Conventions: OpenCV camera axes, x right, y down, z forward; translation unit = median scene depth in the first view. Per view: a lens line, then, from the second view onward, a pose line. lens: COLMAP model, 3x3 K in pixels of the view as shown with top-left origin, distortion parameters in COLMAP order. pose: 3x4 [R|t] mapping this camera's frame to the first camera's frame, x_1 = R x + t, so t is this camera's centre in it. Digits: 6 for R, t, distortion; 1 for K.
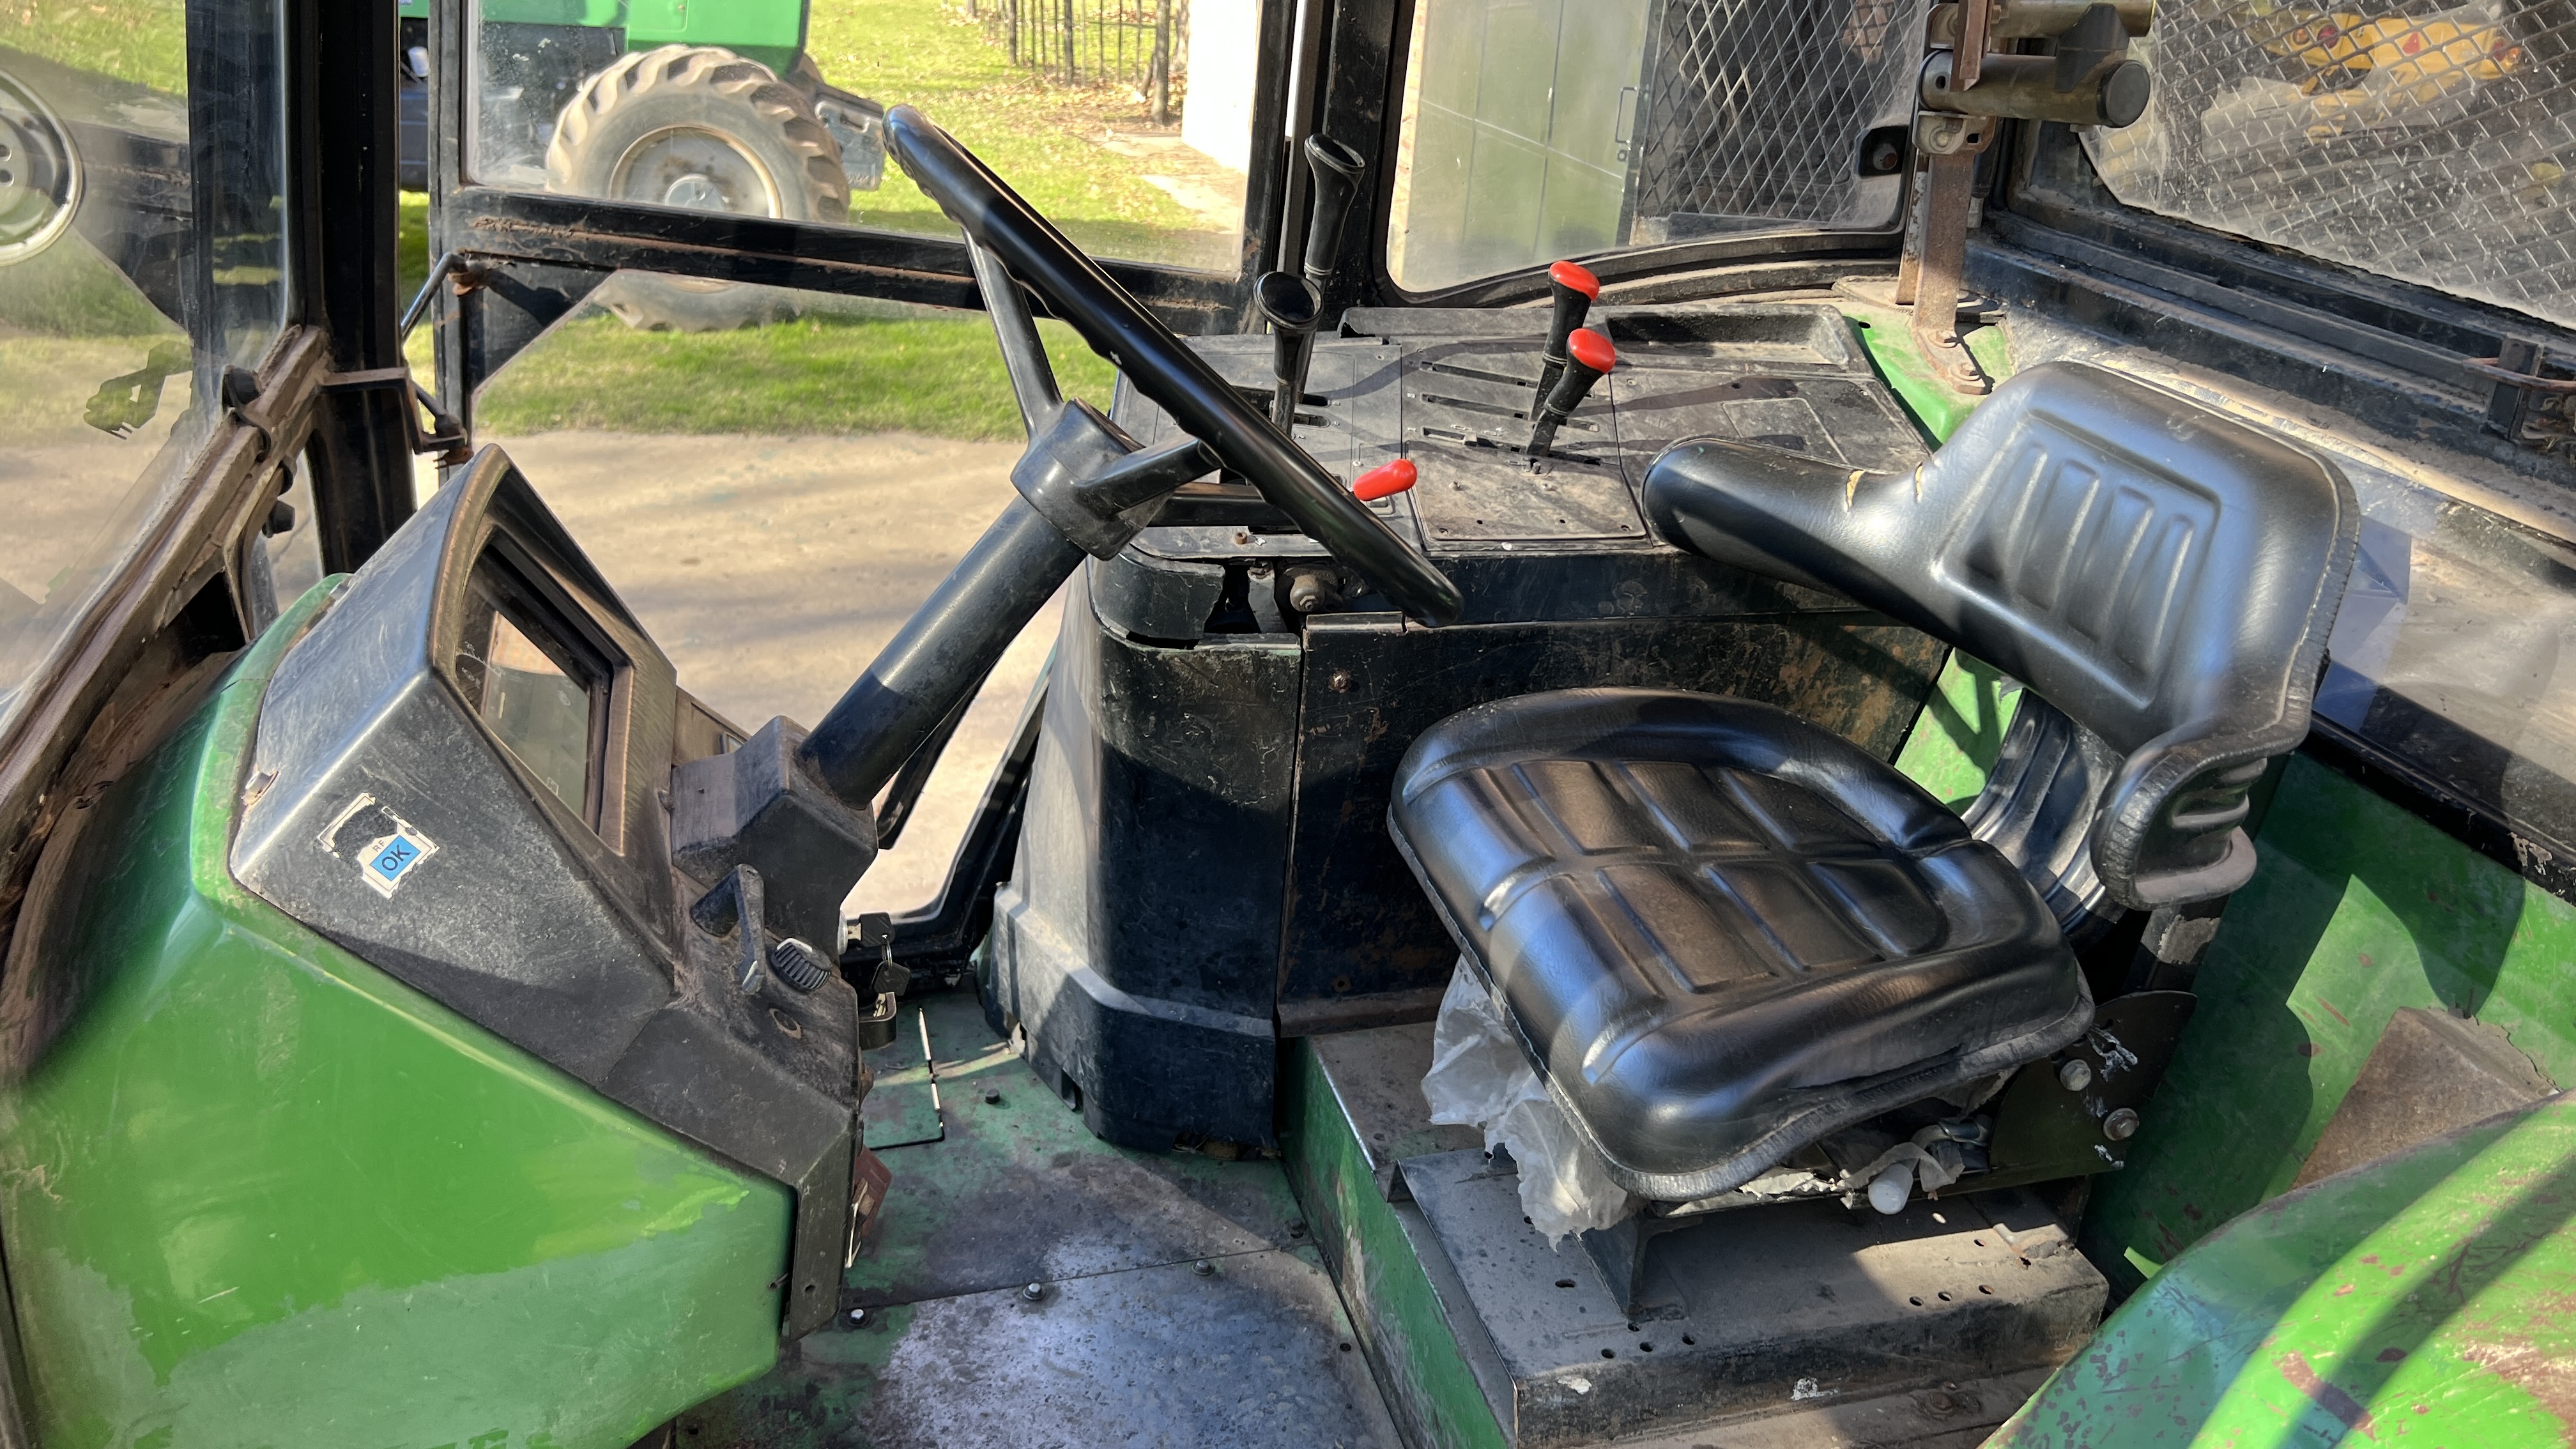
lens RADIAL K [[1948.3, 0, 1284.4], [0, 1948.3, 729.0], [0, 0, 1]] dist [0.030336, -0.032177]
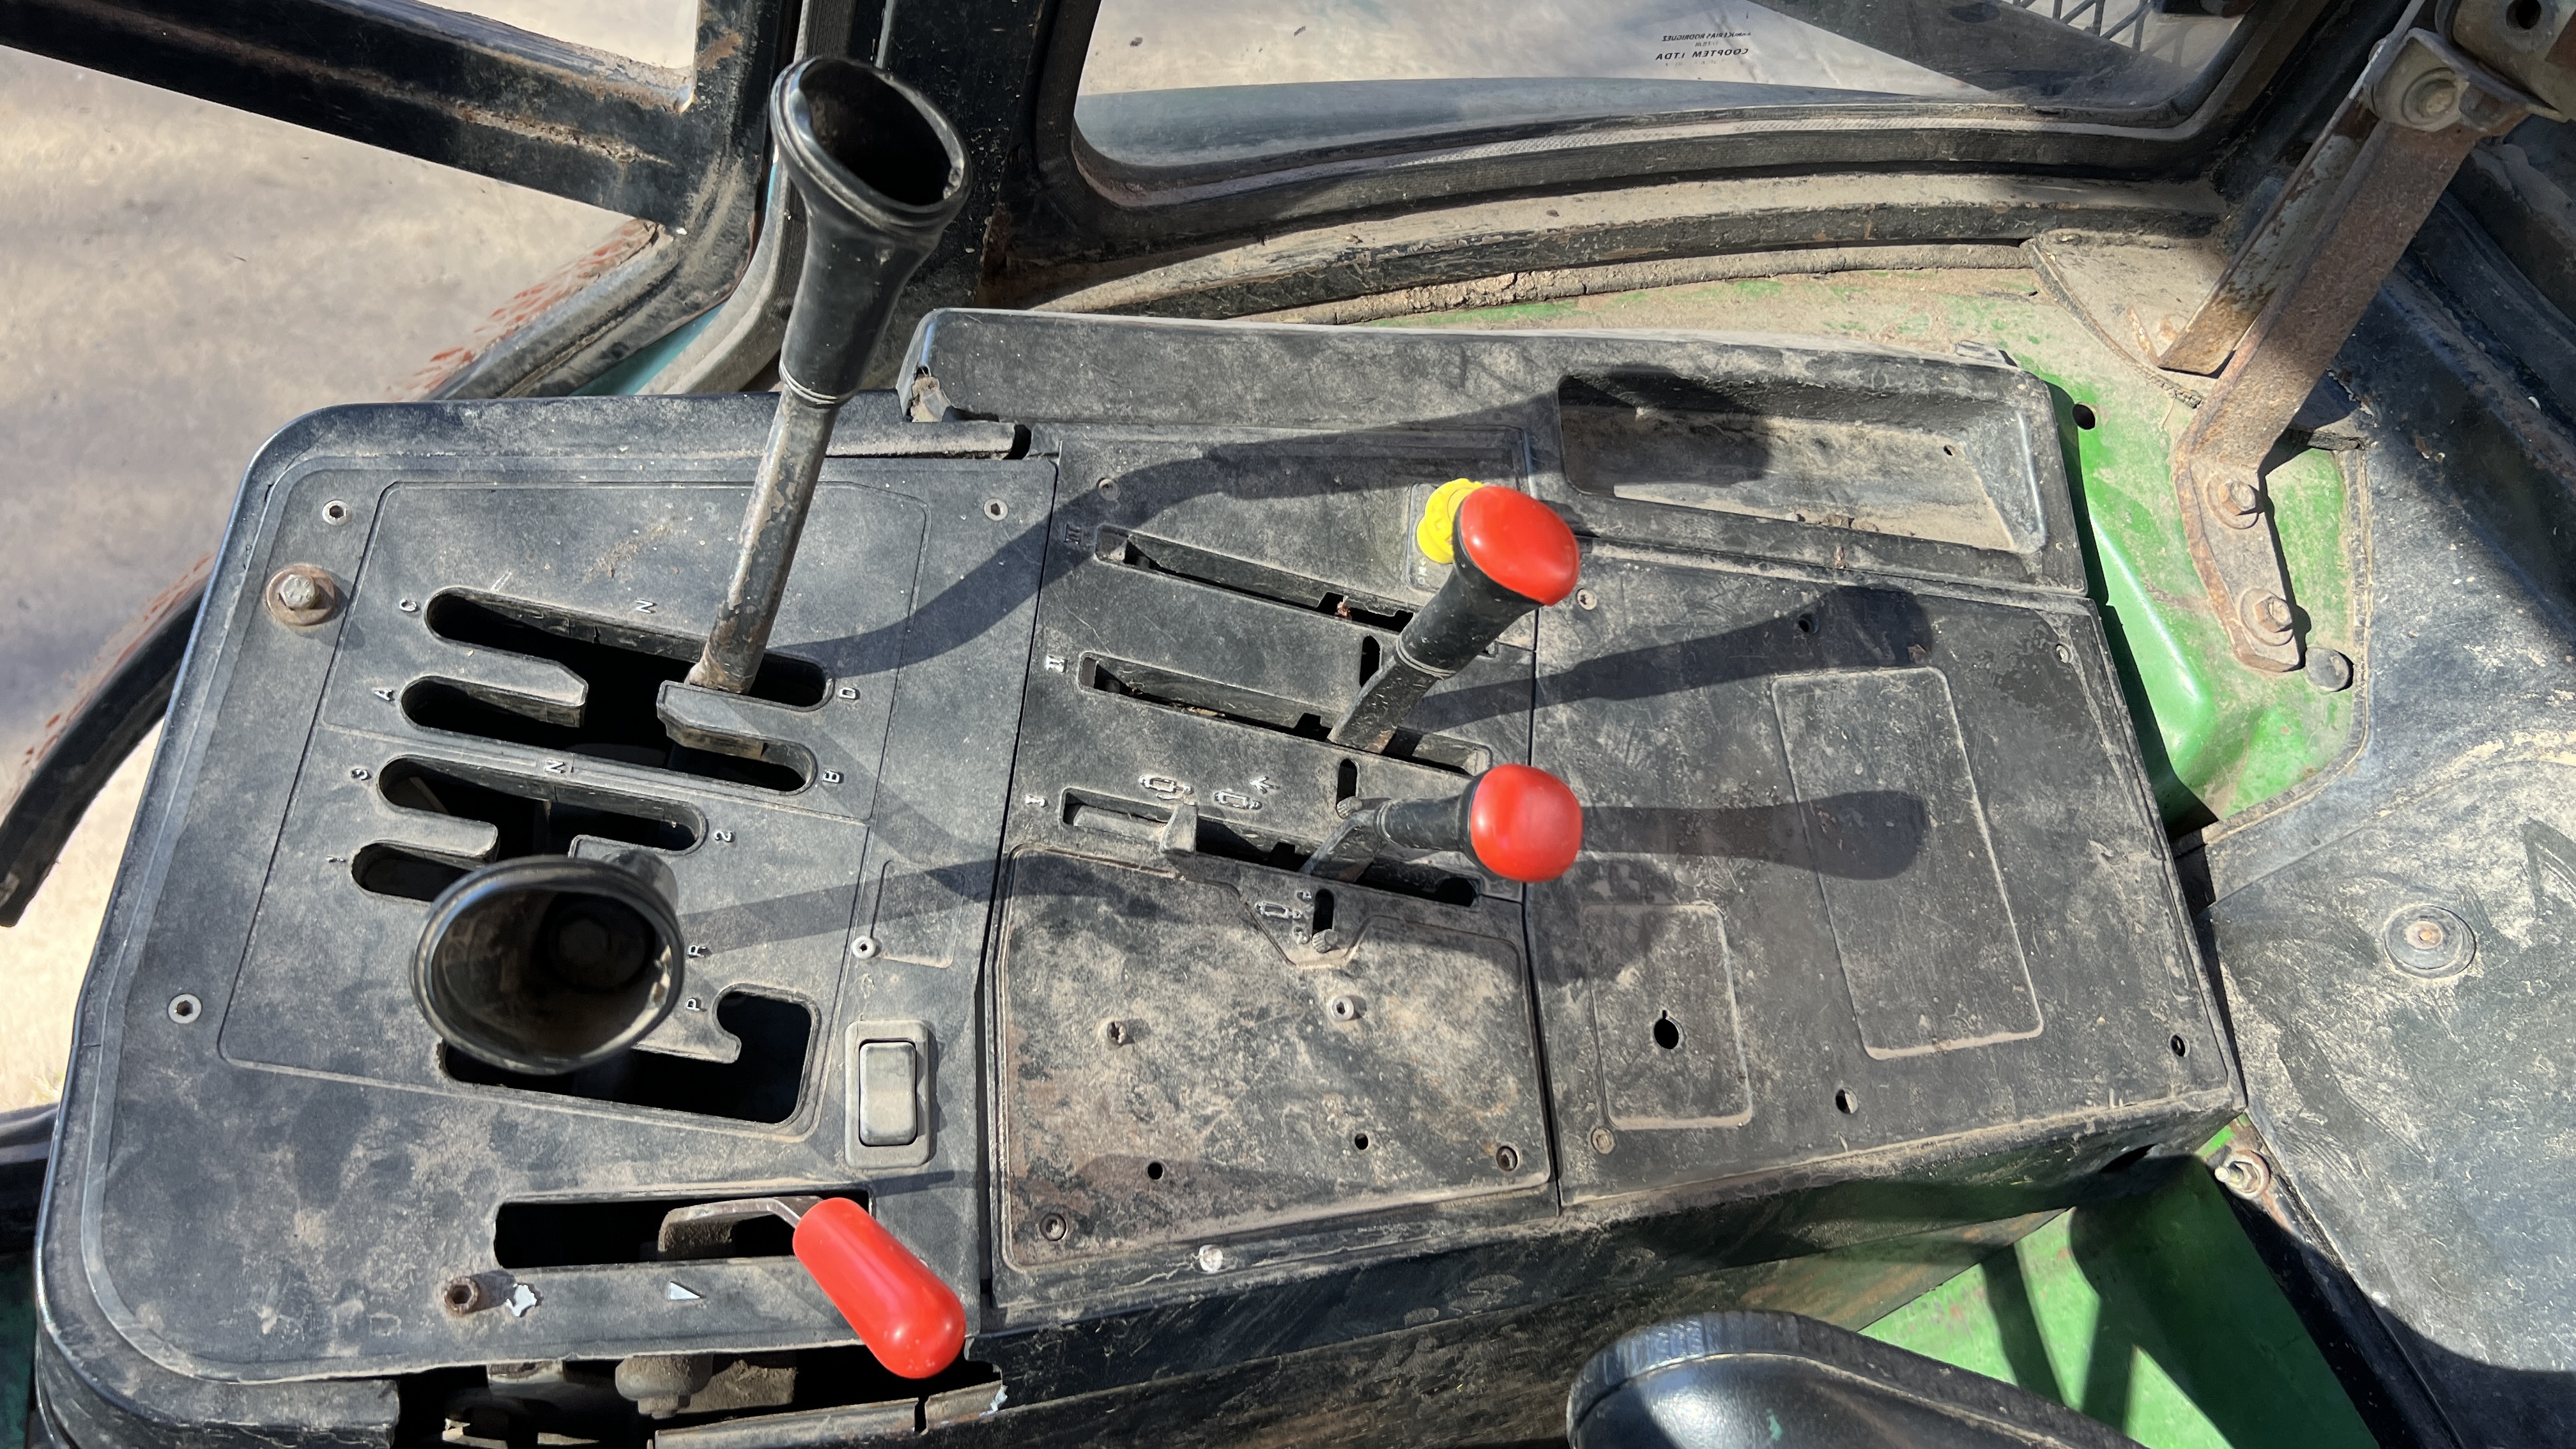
lens RADIAL K [[1948.3, 0, 1288.0], [0, 1948.3, 719.0], [0, 0, 1]] dist [0.030336, -0.032177]
pose [[0.977715, 0.117993, 0.173642, 0.044662], [-0.179217, 0.899877, 0.397622, -0.327540], [-0.109340, -0.419880, 0.900969, 0.639877]]
